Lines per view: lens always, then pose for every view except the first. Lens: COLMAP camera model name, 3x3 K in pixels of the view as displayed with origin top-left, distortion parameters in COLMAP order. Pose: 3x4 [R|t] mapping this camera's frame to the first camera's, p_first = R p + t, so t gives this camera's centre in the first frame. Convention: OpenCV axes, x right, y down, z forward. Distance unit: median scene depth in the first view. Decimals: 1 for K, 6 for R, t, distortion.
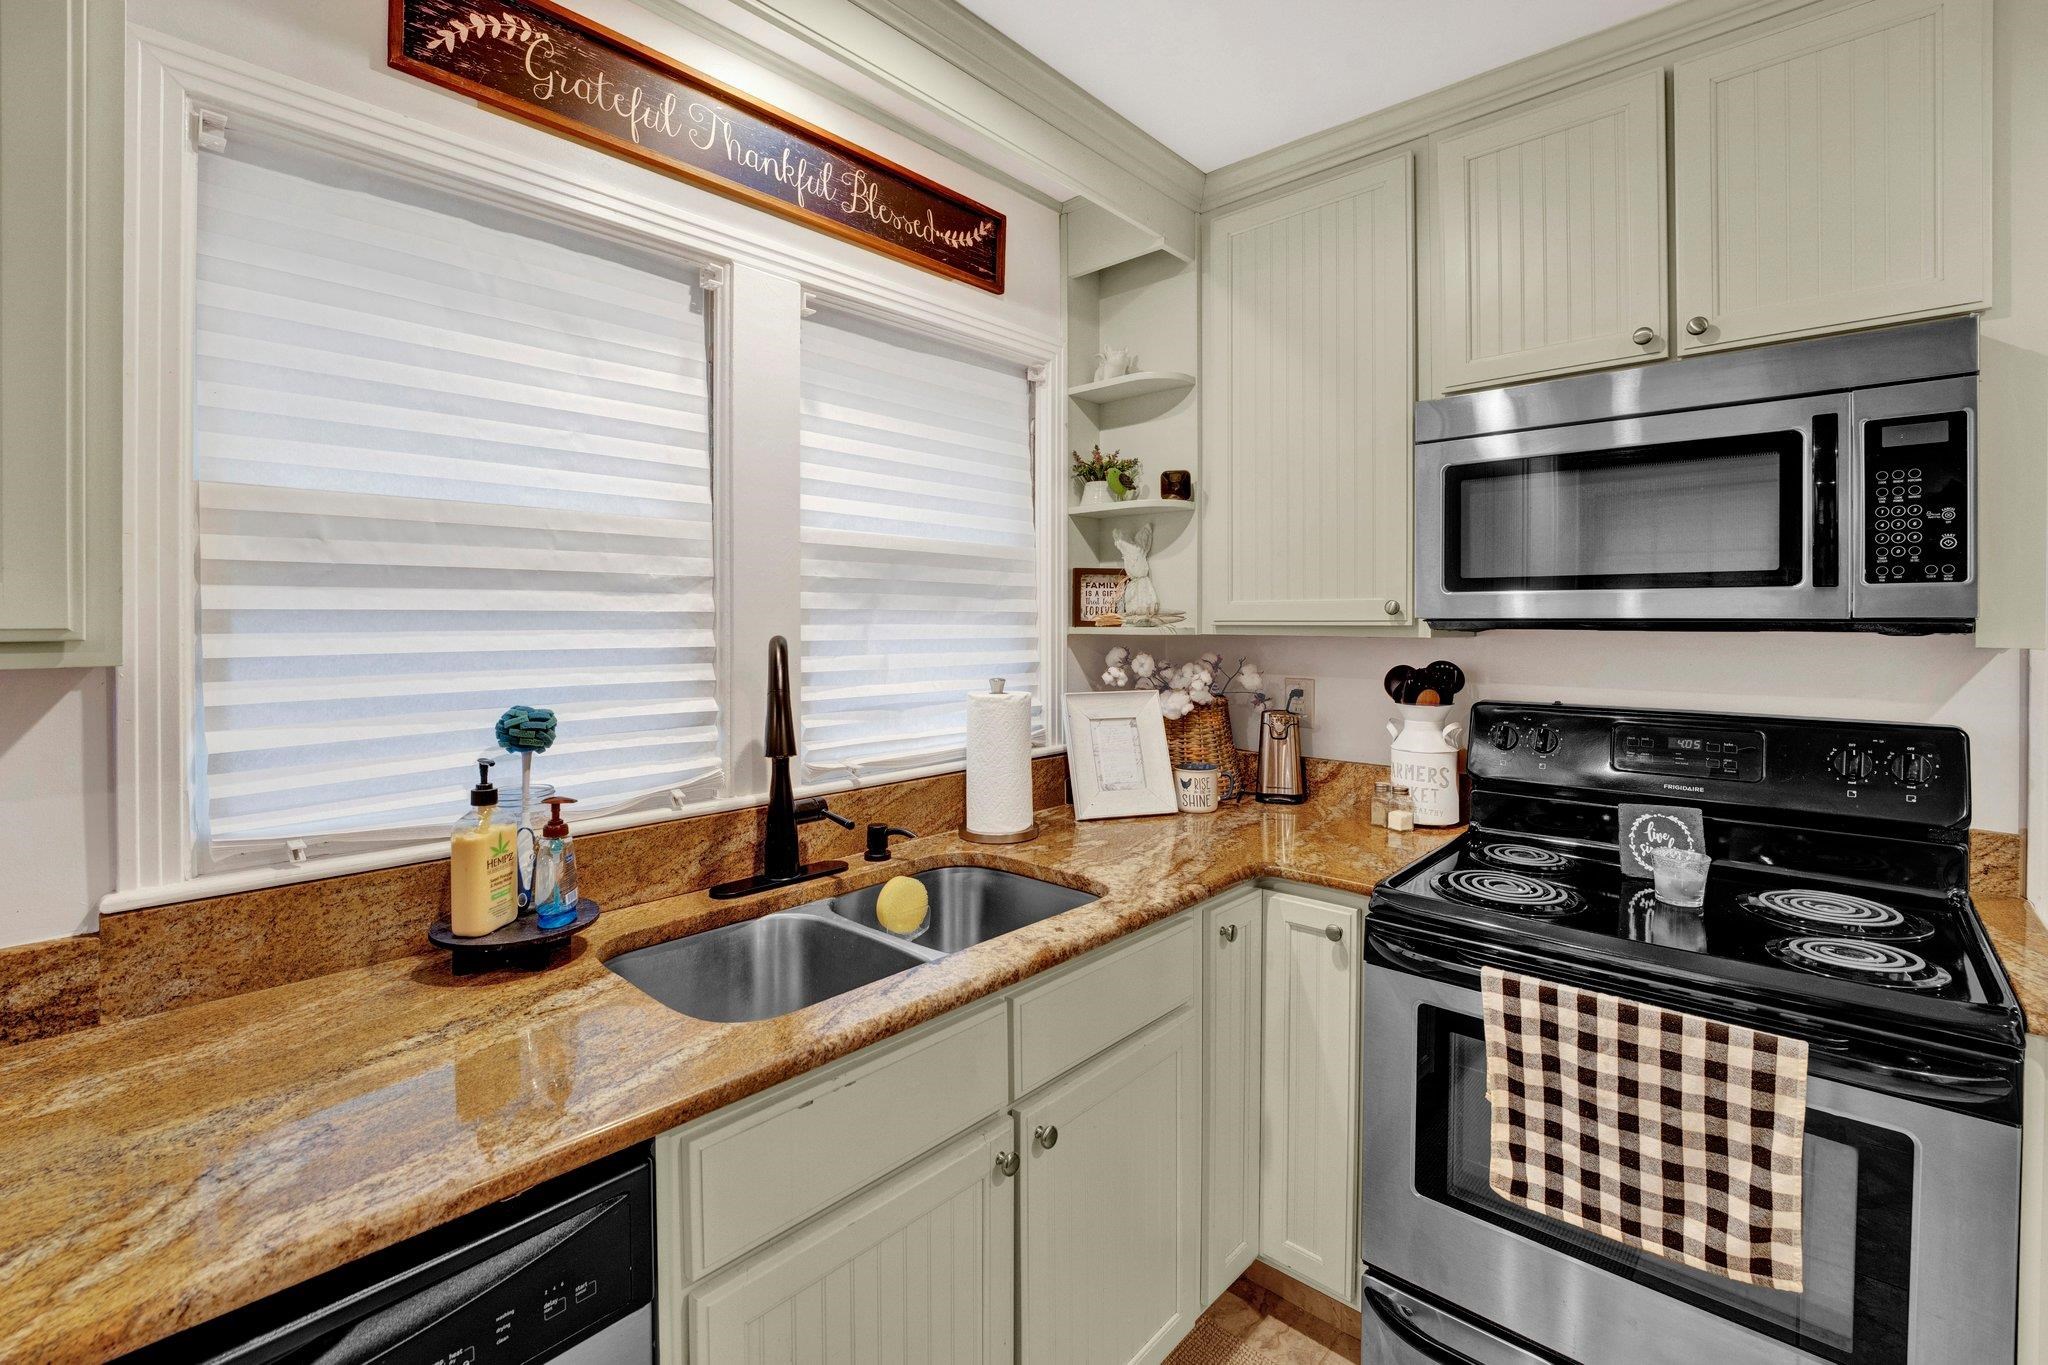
lens RADIAL K [[900.1, 0, 1020.5], [0, 900.1, 631.2], [0, 0, 1]] dist [-0.024076, 0.001789]
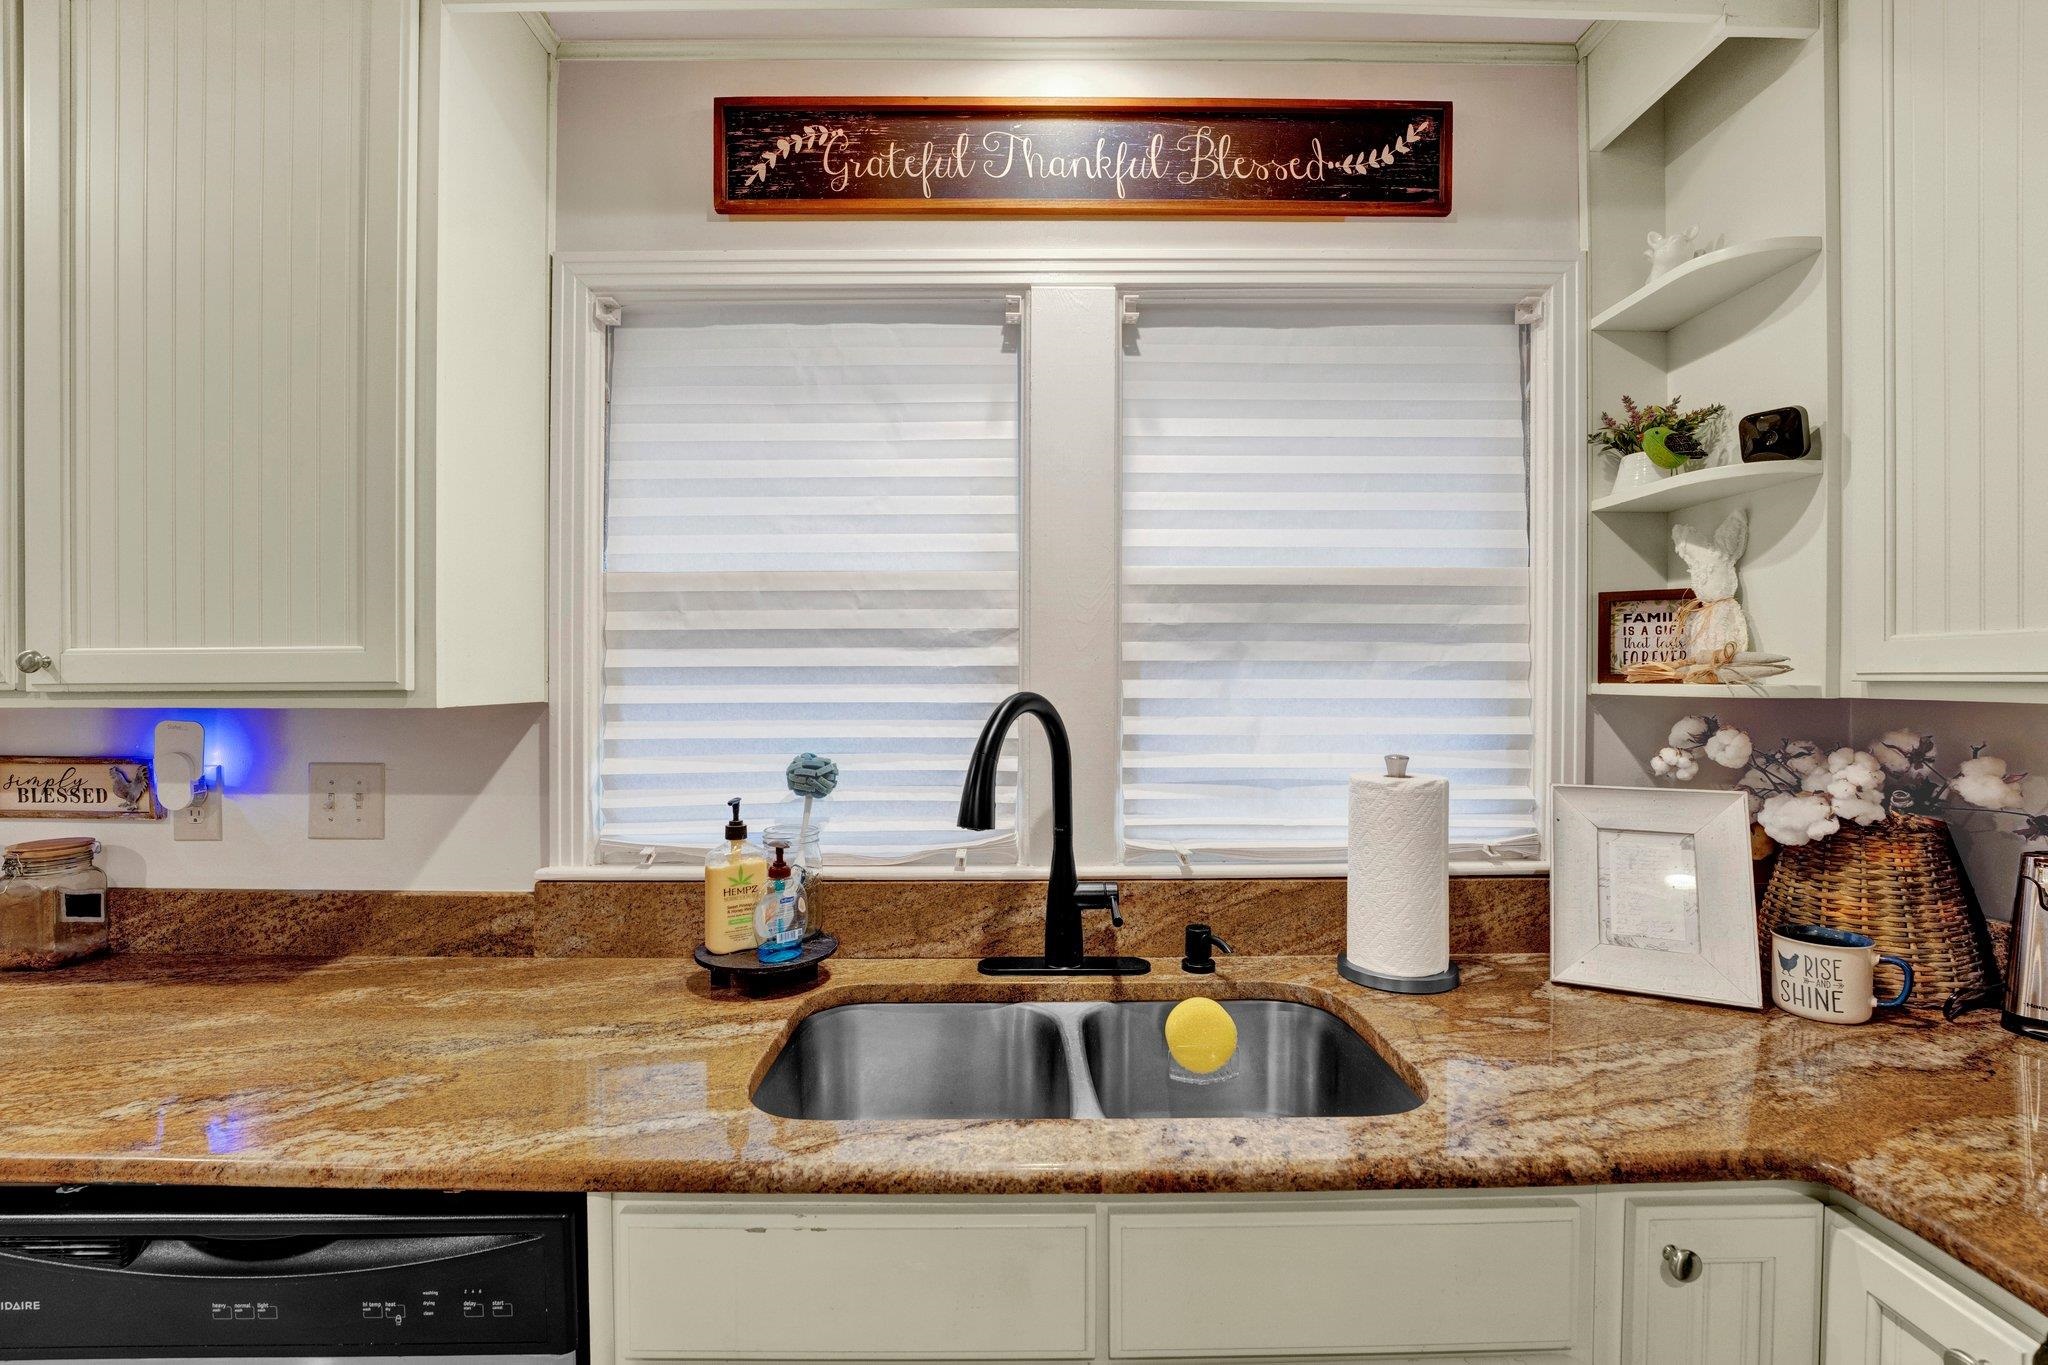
lens RADIAL K [[900.1, 0, 1020.5], [0, 900.1, 683.6], [0, 0, 1]] dist [-0.024076, 0.001789]
pose [[0.682291, 0.006501, -0.731051, 0.354596], [-0.006127, 0.999976, 0.003174, -0.005946], [0.731055, 0.002314, 0.682315, 0.367805]]
